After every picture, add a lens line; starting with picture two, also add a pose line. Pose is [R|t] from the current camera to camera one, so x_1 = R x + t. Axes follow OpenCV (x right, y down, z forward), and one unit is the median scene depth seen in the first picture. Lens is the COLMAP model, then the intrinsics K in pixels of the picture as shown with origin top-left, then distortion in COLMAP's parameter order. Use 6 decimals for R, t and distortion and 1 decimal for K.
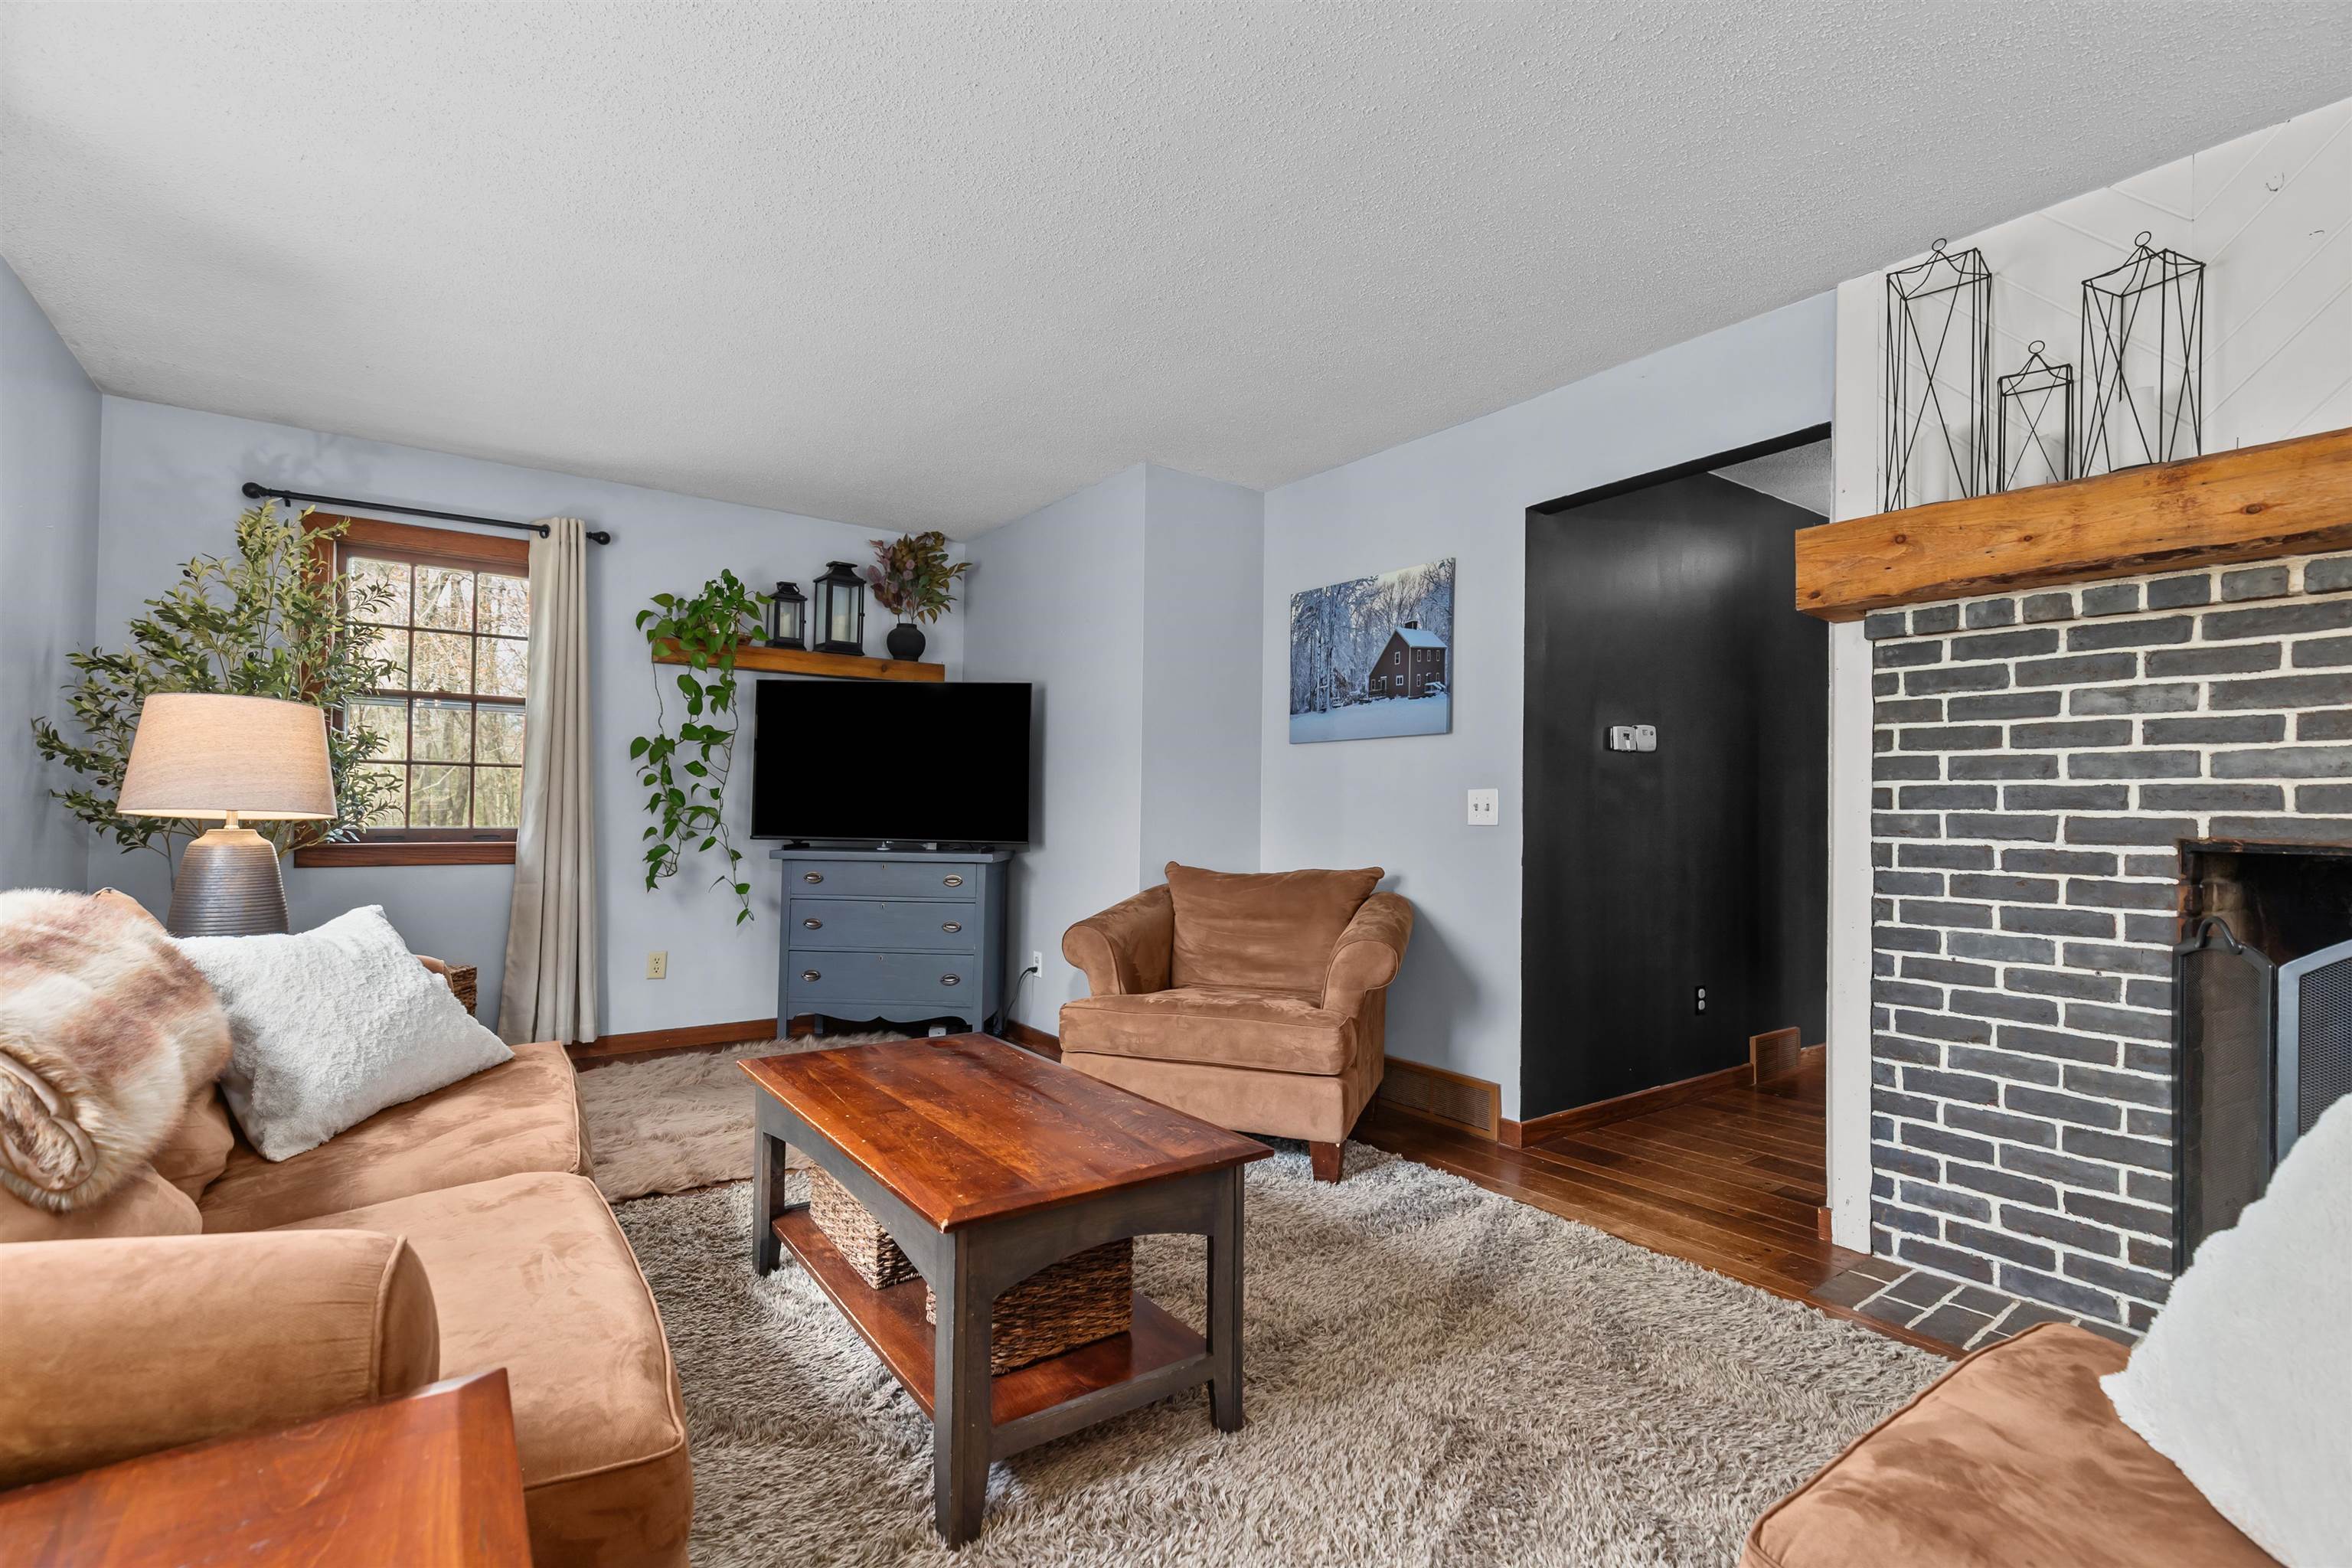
lens RADIAL K [[1057.3, 0, 1166.2], [0, 1057.3, 792.8], [0, 0, 1]] dist [0.007522, -0.002028]
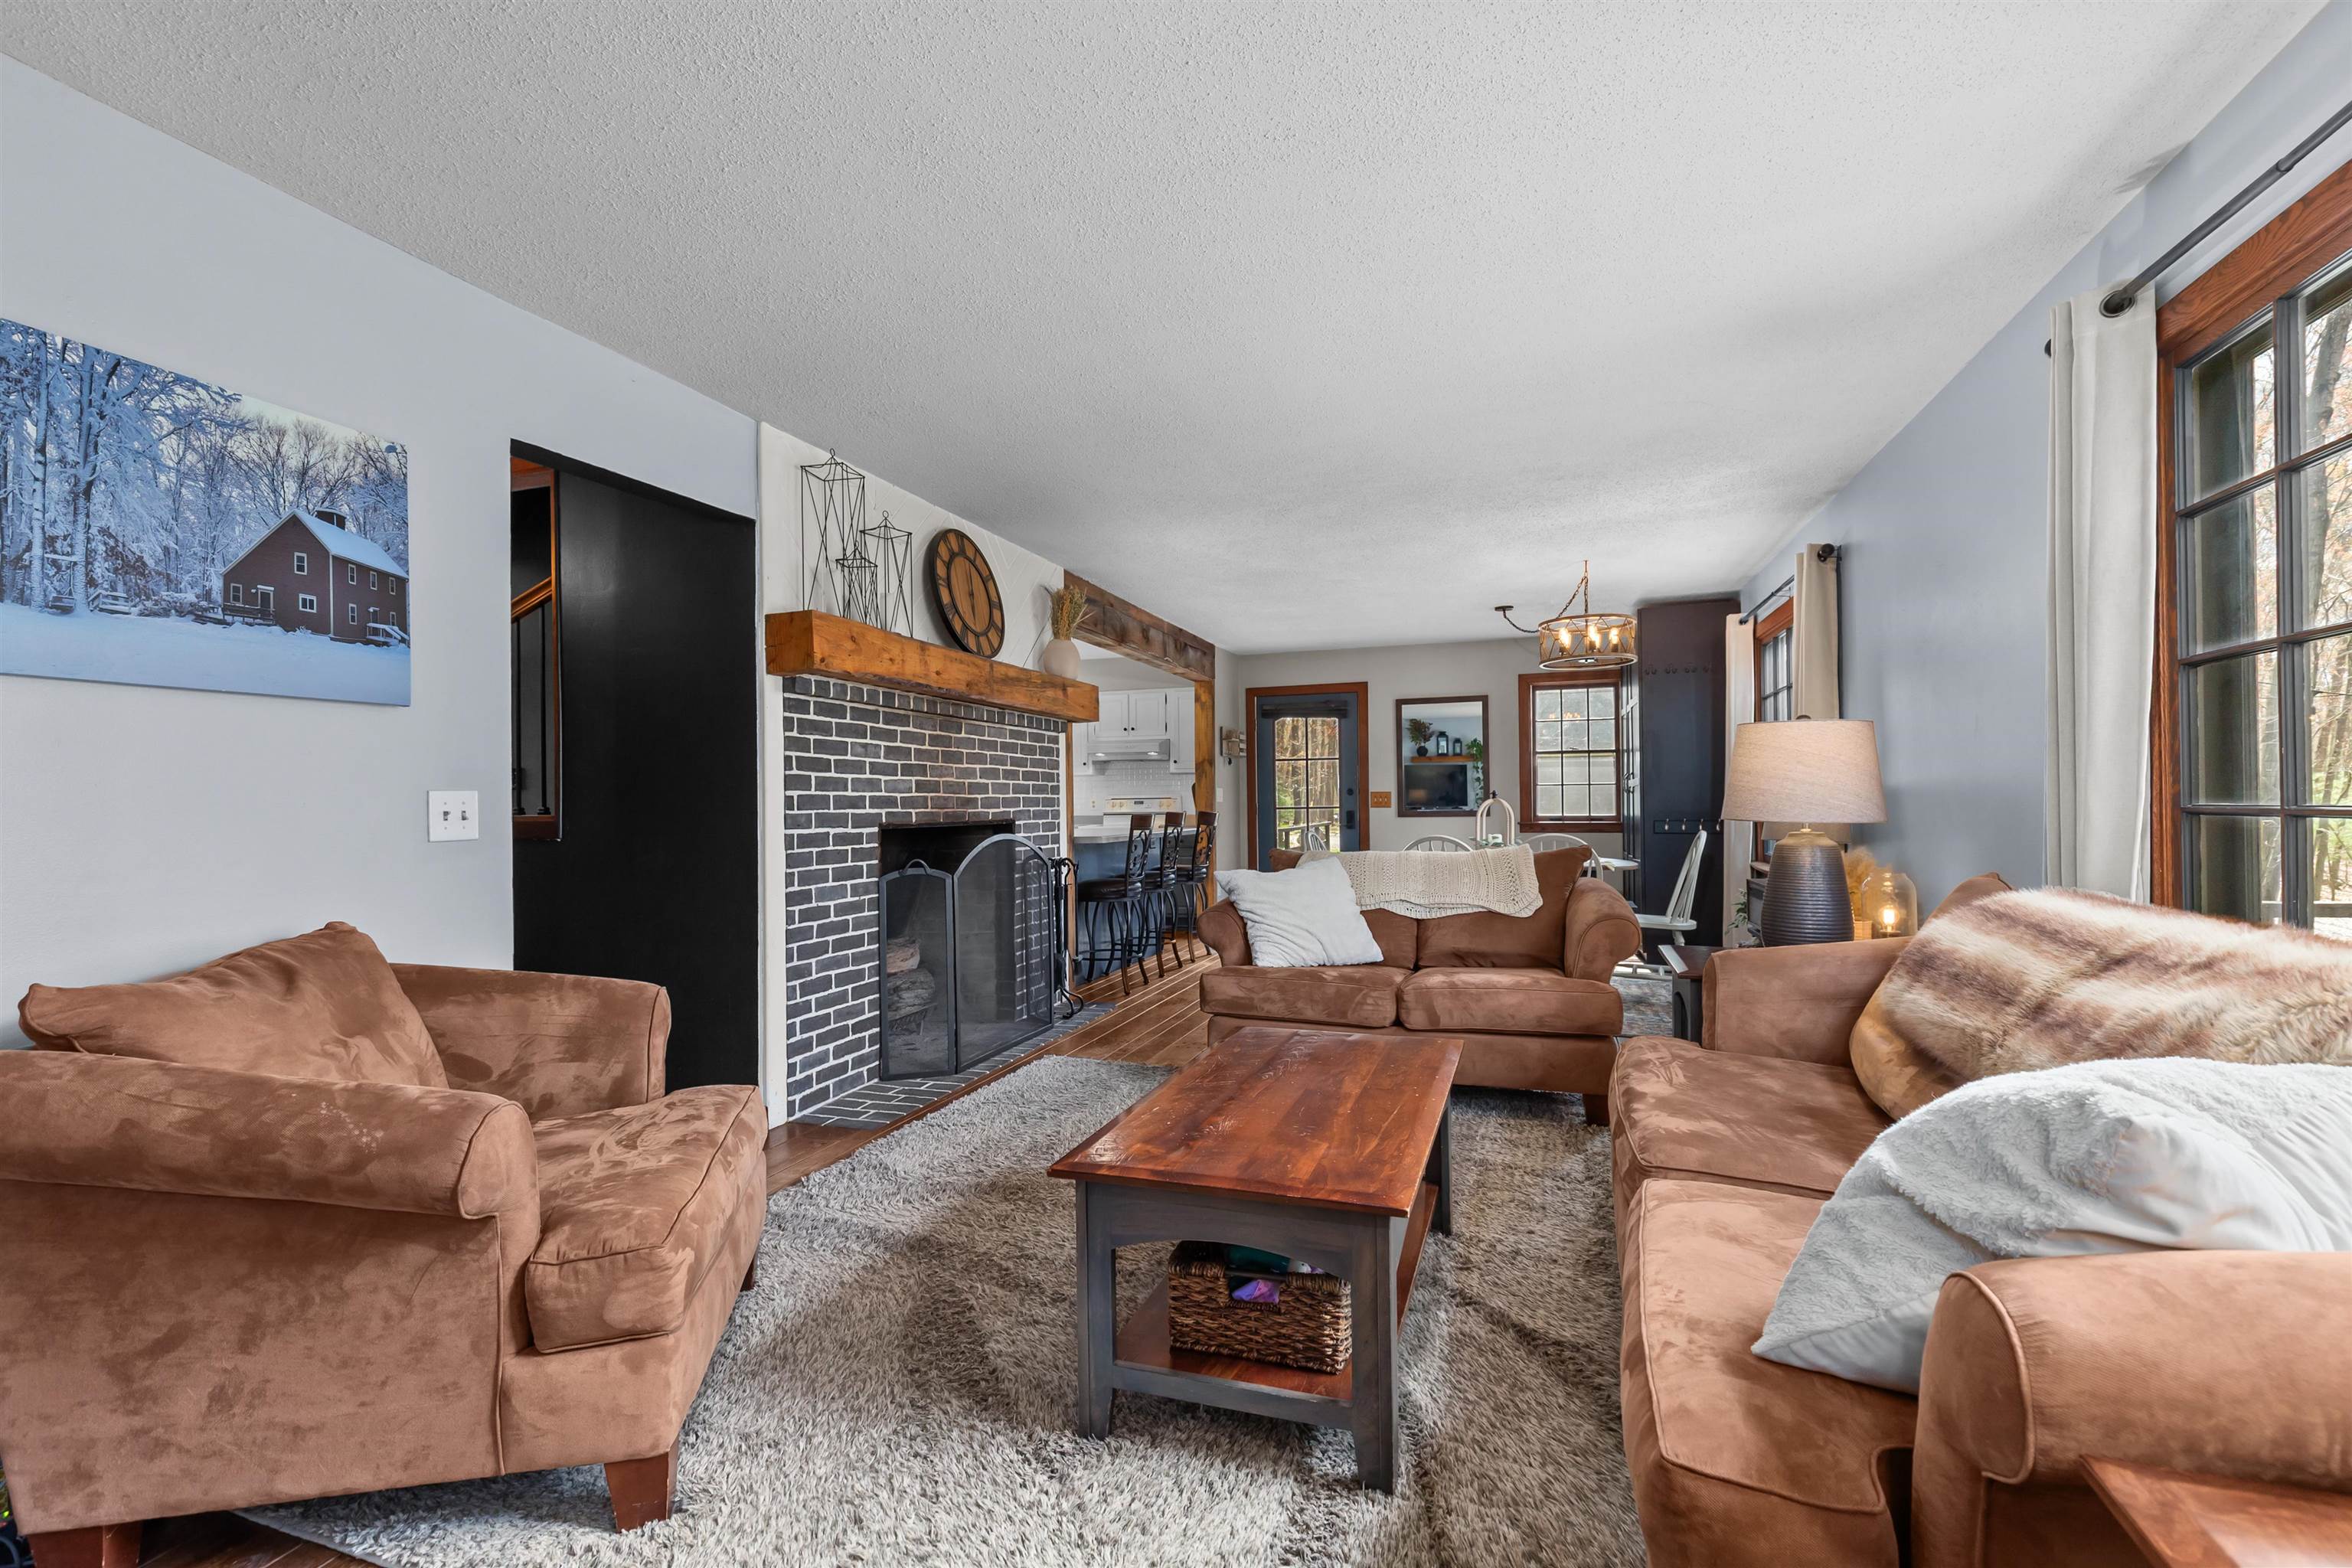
lens RADIAL K [[1057.3, 0, 1180.1], [0, 1057.3, 795.9], [0, 0, 1]] dist [0.007522, -0.002028]
pose [[-0.586125, -0.000889, 0.810220, -0.797224], [-0.010123, 0.999929, -0.006226, -0.000622], [-0.810158, -0.011851, -0.586092, 1.400177]]
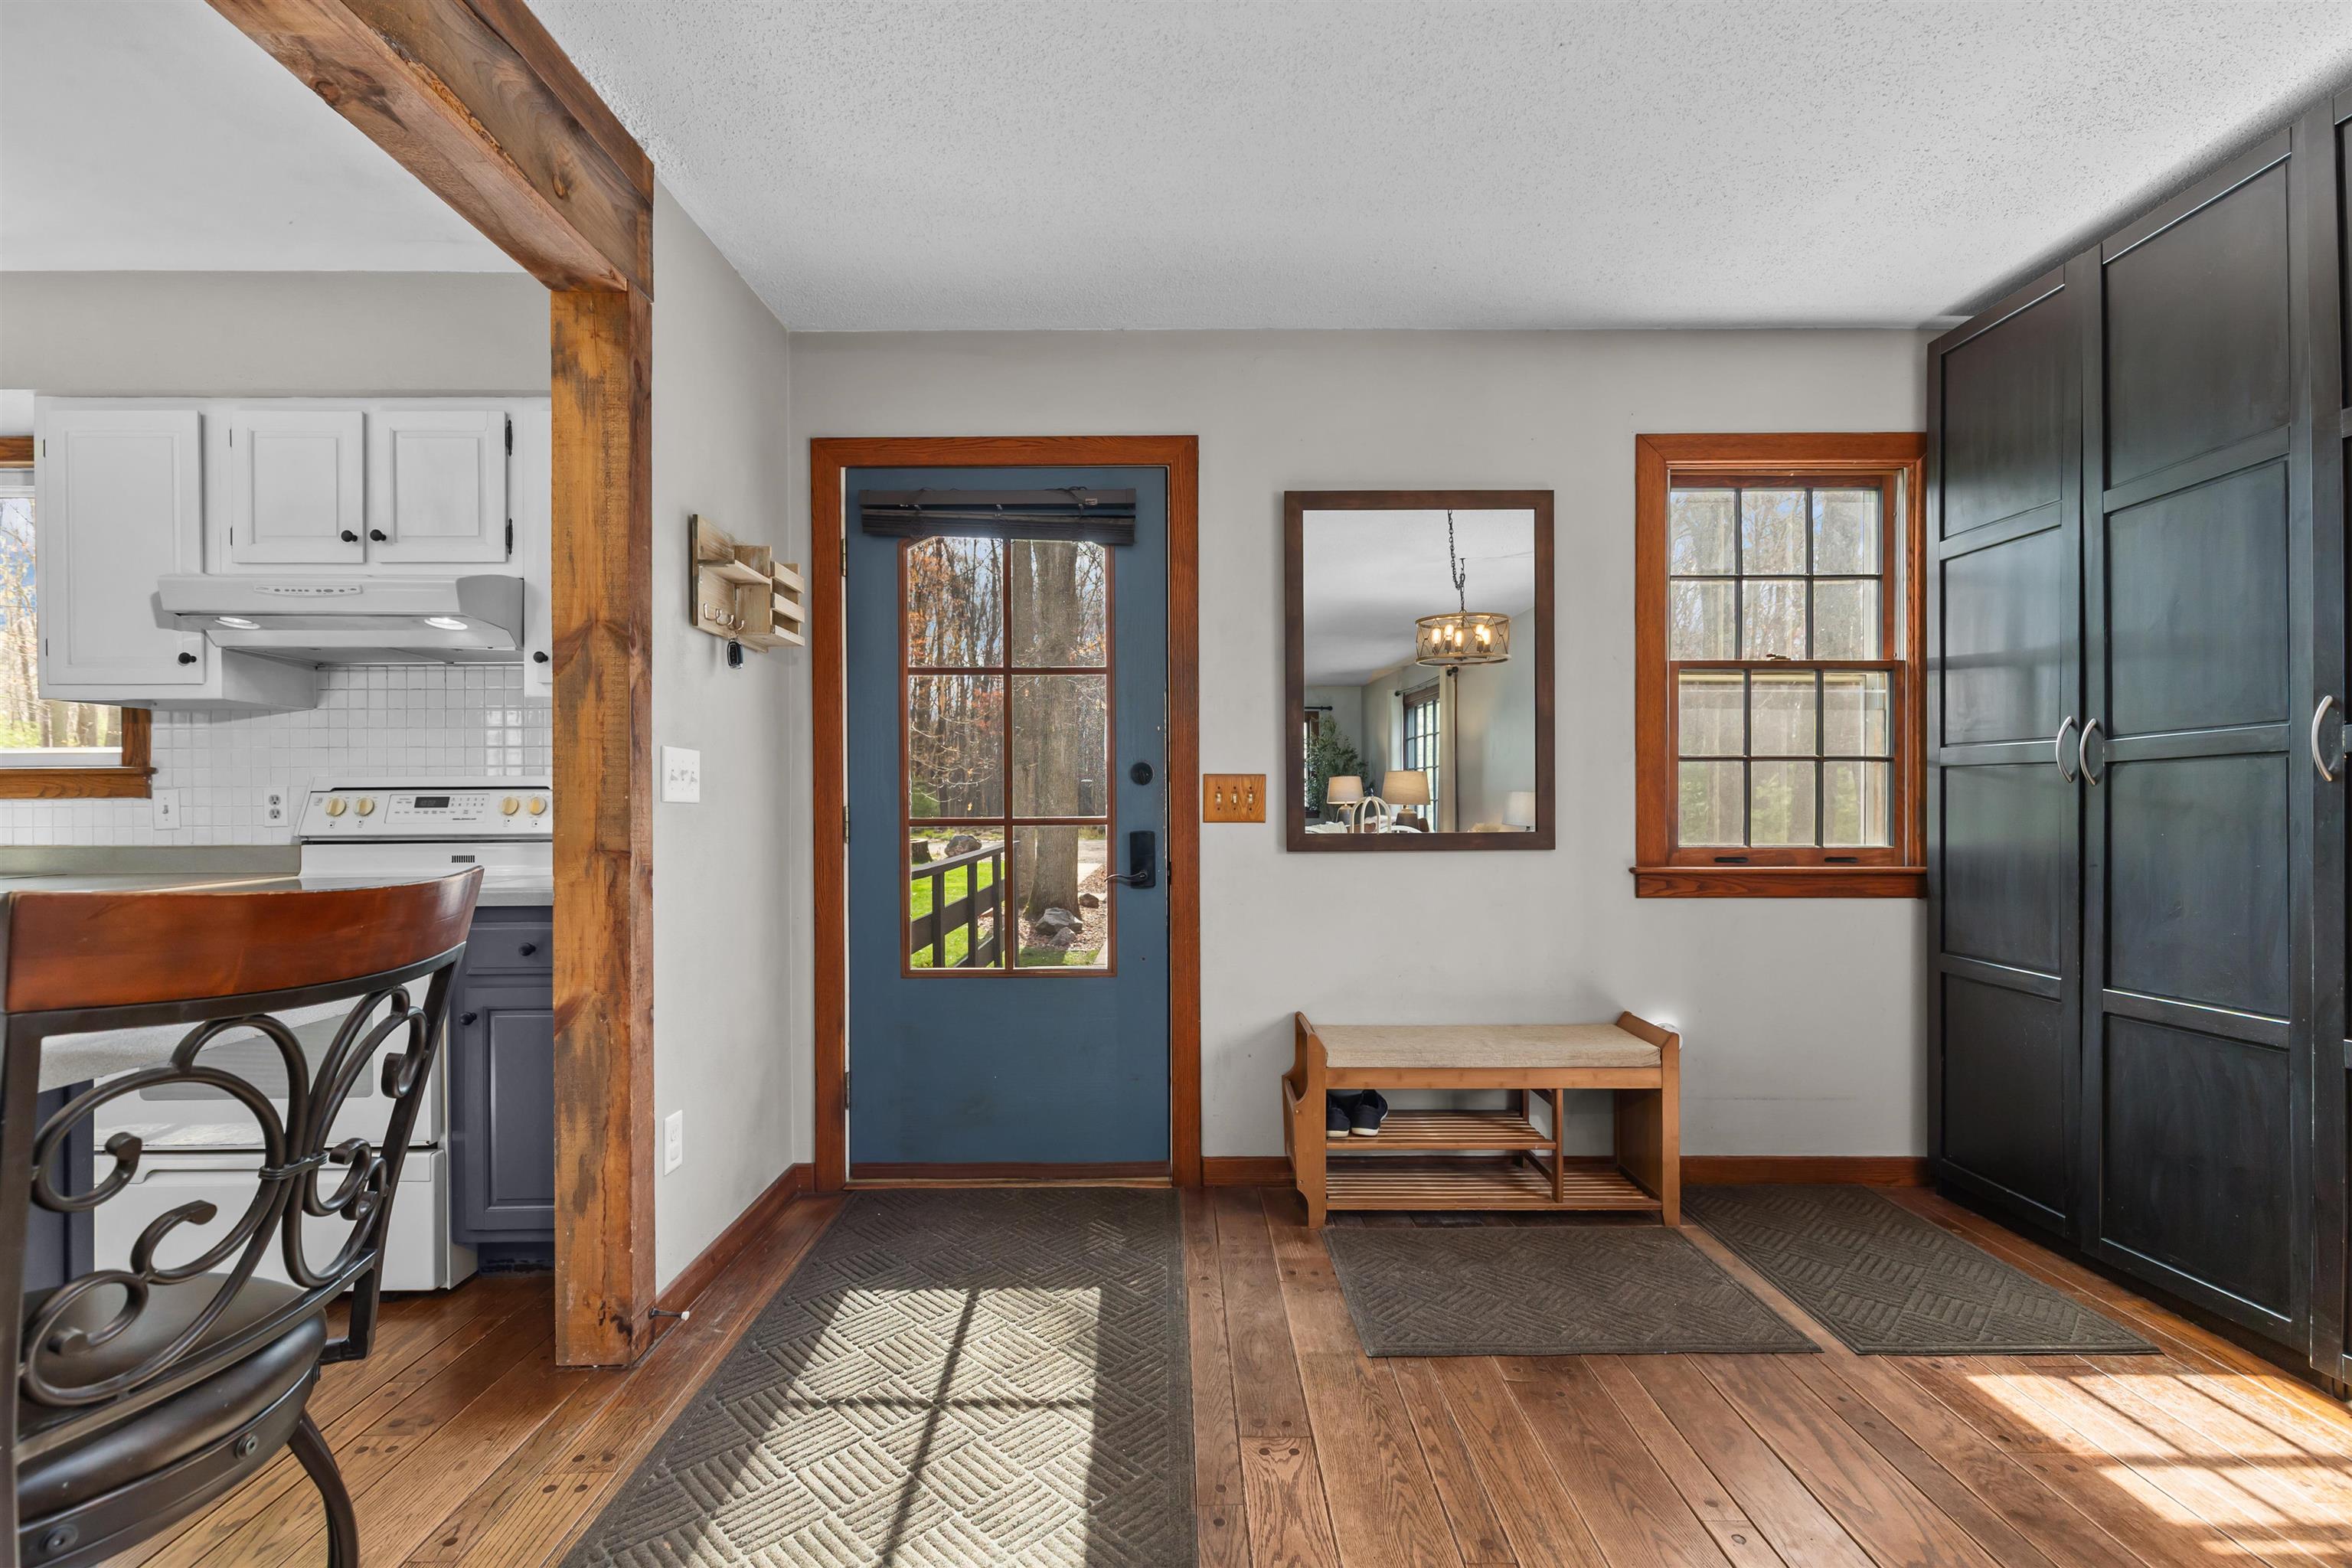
lens RADIAL K [[1057.3, 0, 1174.3], [0, 1057.3, 801.6], [0, 0, 1]] dist [0.007522, -0.002028]
pose [[-0.815152, -0.008951, 0.579178, 1.053722], [-0.015880, 0.999850, -0.006897, -0.004192], [-0.579029, -0.014820, -0.815172, -0.228772]]
